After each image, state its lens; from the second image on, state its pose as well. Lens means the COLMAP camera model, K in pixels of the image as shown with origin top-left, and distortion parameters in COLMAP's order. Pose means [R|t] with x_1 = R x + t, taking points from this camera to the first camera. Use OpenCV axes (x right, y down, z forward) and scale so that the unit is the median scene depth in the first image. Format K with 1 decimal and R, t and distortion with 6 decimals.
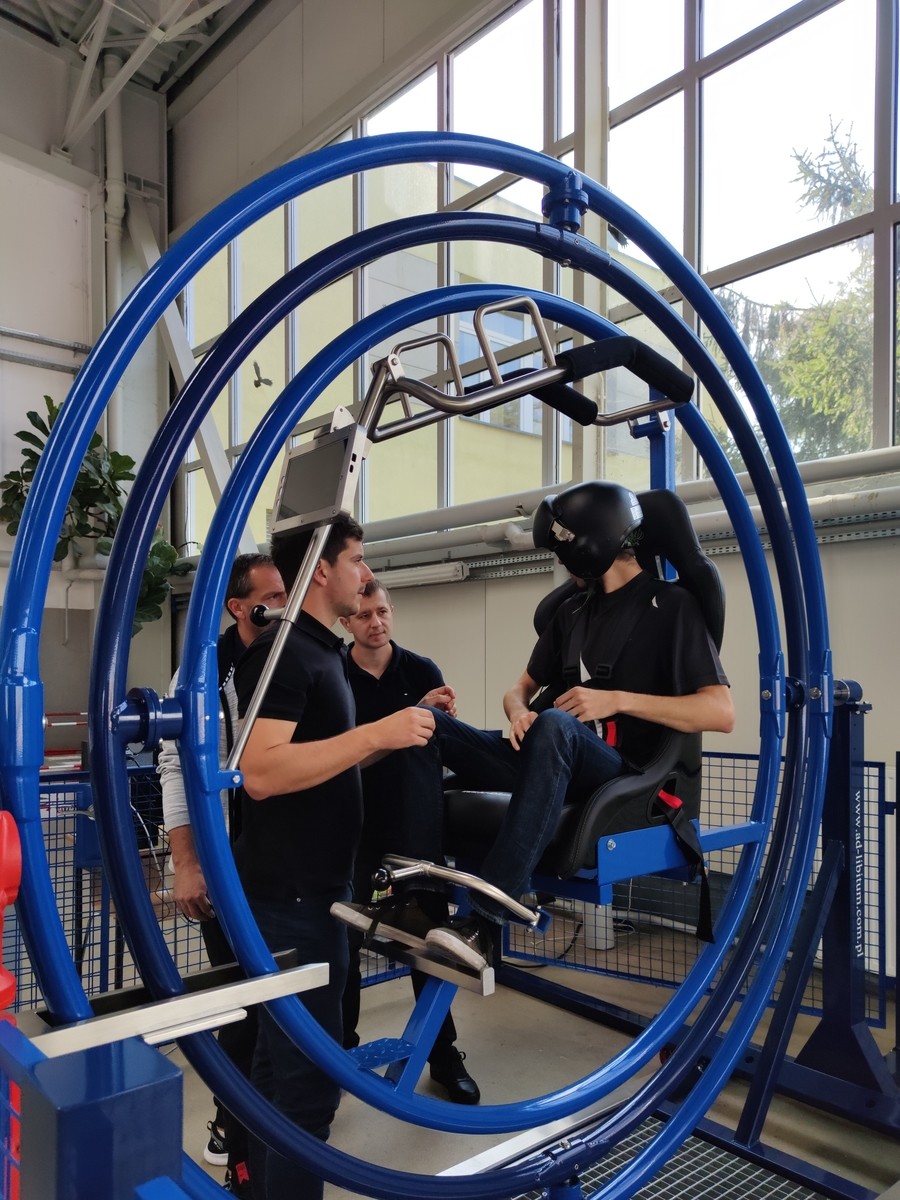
lens RADIAL K [[953.8, 0, 436.5], [0, 953.8, 676.0], [0, 0, 1]] dist [0.030089, -0.018451]
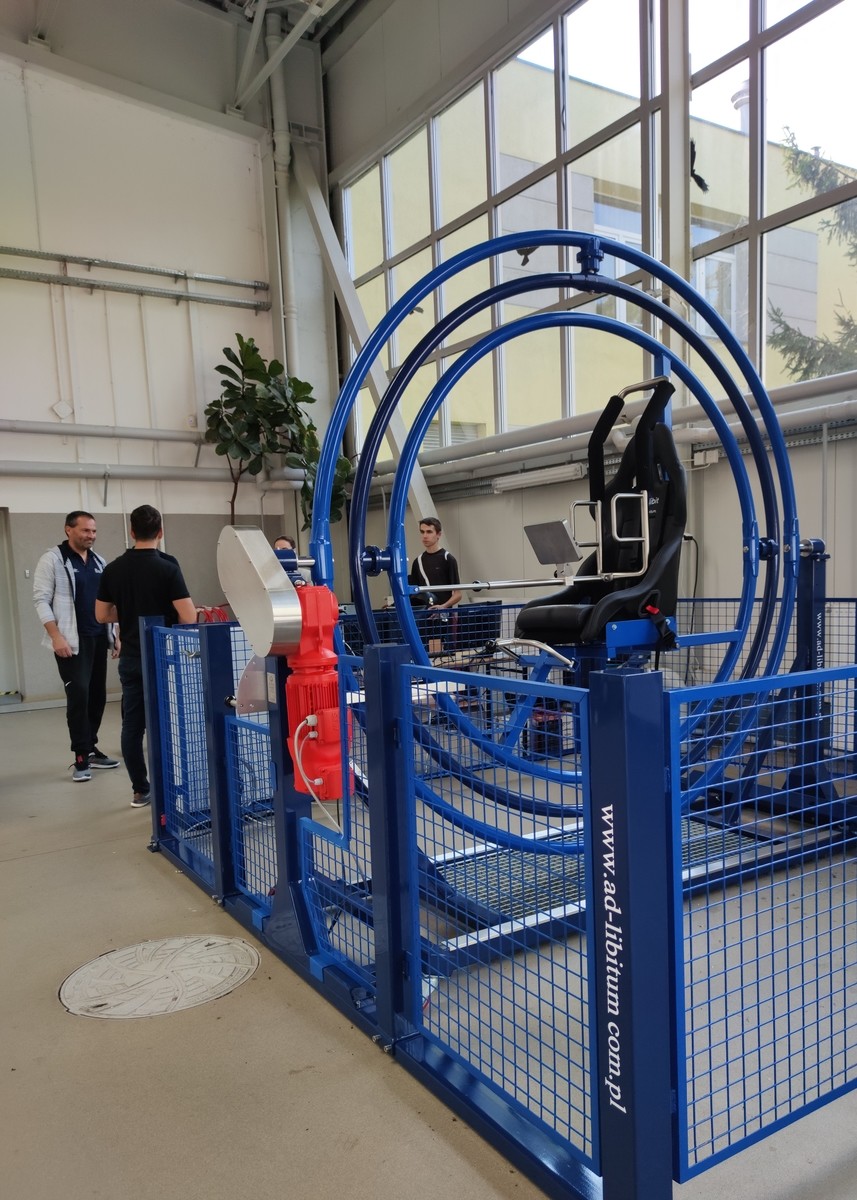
lens RADIAL K [[980.1, 0, 485.2], [0, 980.1, 682.6], [0, 0, 1]] dist [0.053113, -0.017062]
pose [[0.992487, -0.019123, -0.120850, 0.086120], [0.032215, 0.993702, 0.107322, 0.037582], [0.118036, -0.110408, 0.986852, -0.495373]]
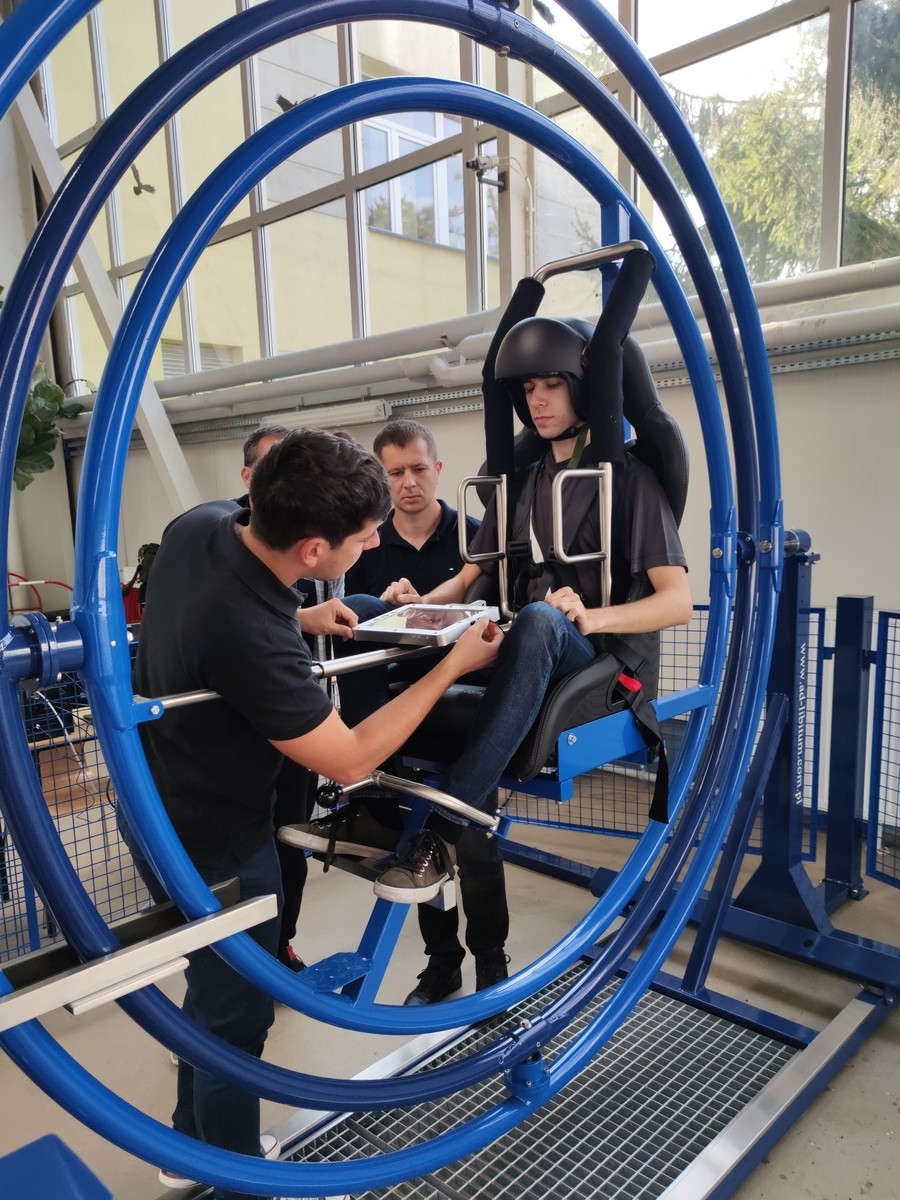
lens RADIAL K [[953.8, 0, 453.7], [0, 953.8, 676.3], [0, 0, 1]] dist [0.030089, -0.018451]
pose [[0.994243, -0.052868, 0.093202, -0.008635], [0.035539, 0.983273, 0.178636, -0.029323], [-0.101087, -0.174295, 0.979491, 0.056858]]
